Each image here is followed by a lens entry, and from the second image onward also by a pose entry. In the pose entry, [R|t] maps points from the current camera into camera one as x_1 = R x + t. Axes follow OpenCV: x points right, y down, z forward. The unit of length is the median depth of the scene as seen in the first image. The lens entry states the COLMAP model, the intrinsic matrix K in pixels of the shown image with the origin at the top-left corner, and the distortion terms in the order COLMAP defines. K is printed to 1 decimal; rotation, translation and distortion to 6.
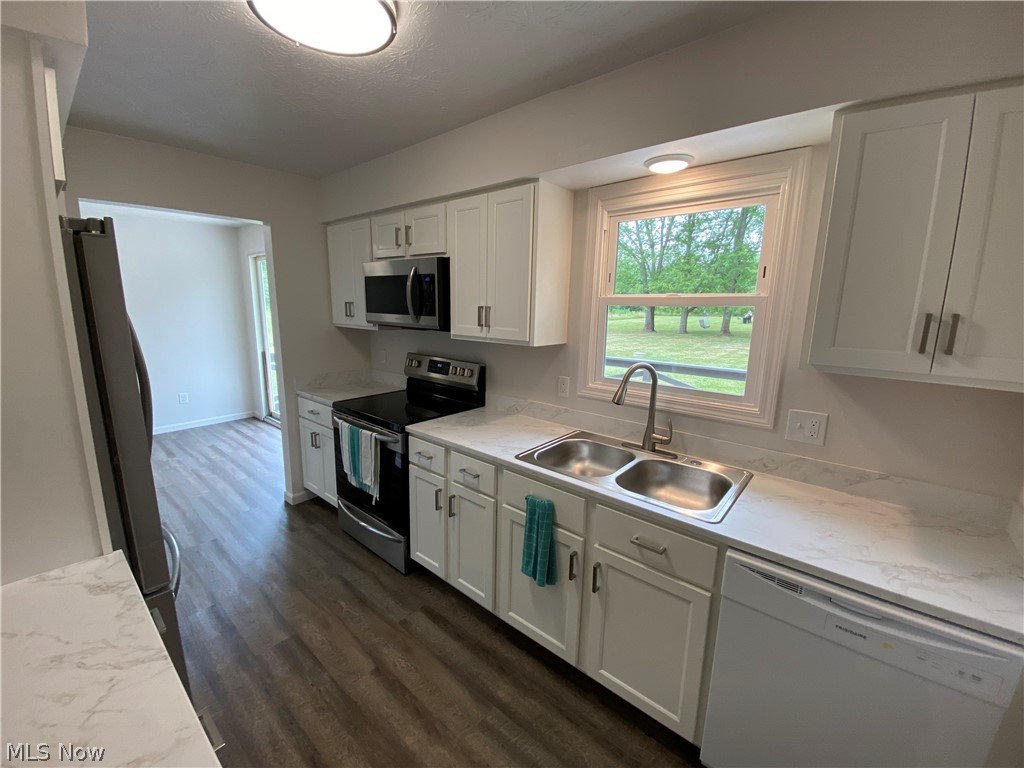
lens RADIAL K [[422.5, 0, 514.3], [0, 422.5, 381.1], [0, 0, 1]] dist [-0.001444, -0.000348]
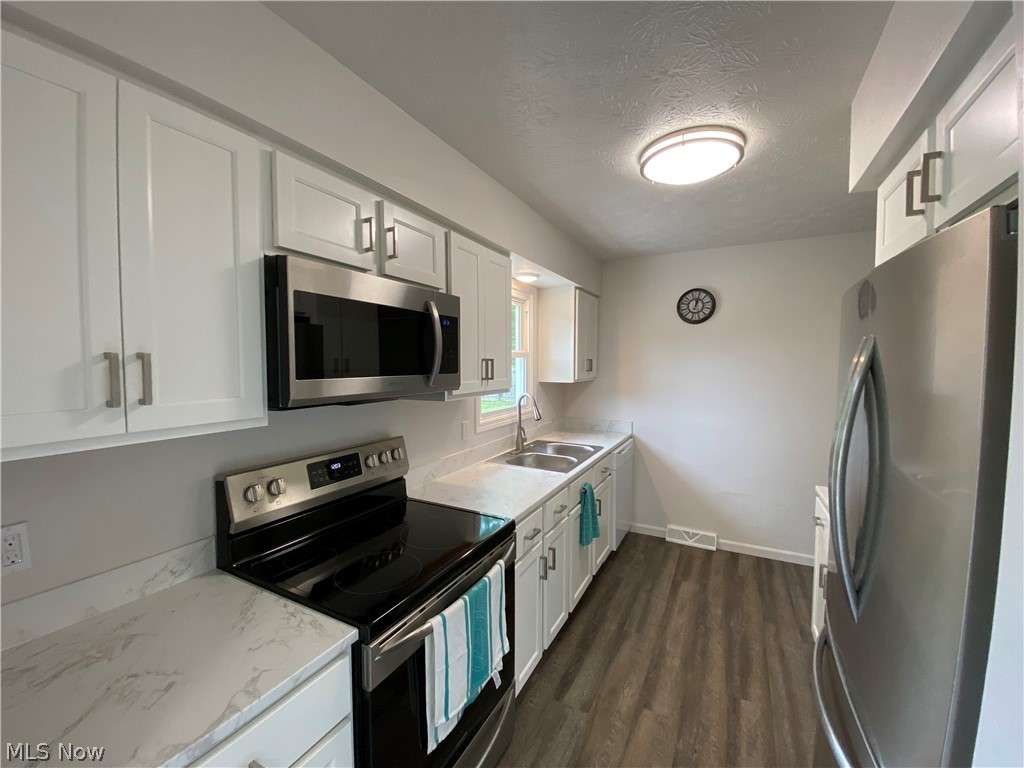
lens RADIAL K [[422.5, 0, 514.3], [0, 422.5, 381.1], [0, 0, 1]] dist [-0.001444, -0.000348]
pose [[-0.220864, -0.078926, 0.972106, -1.140601], [0.166594, 0.979019, 0.117337, -0.259872], [-0.960971, 0.187862, -0.203081, 1.304958]]
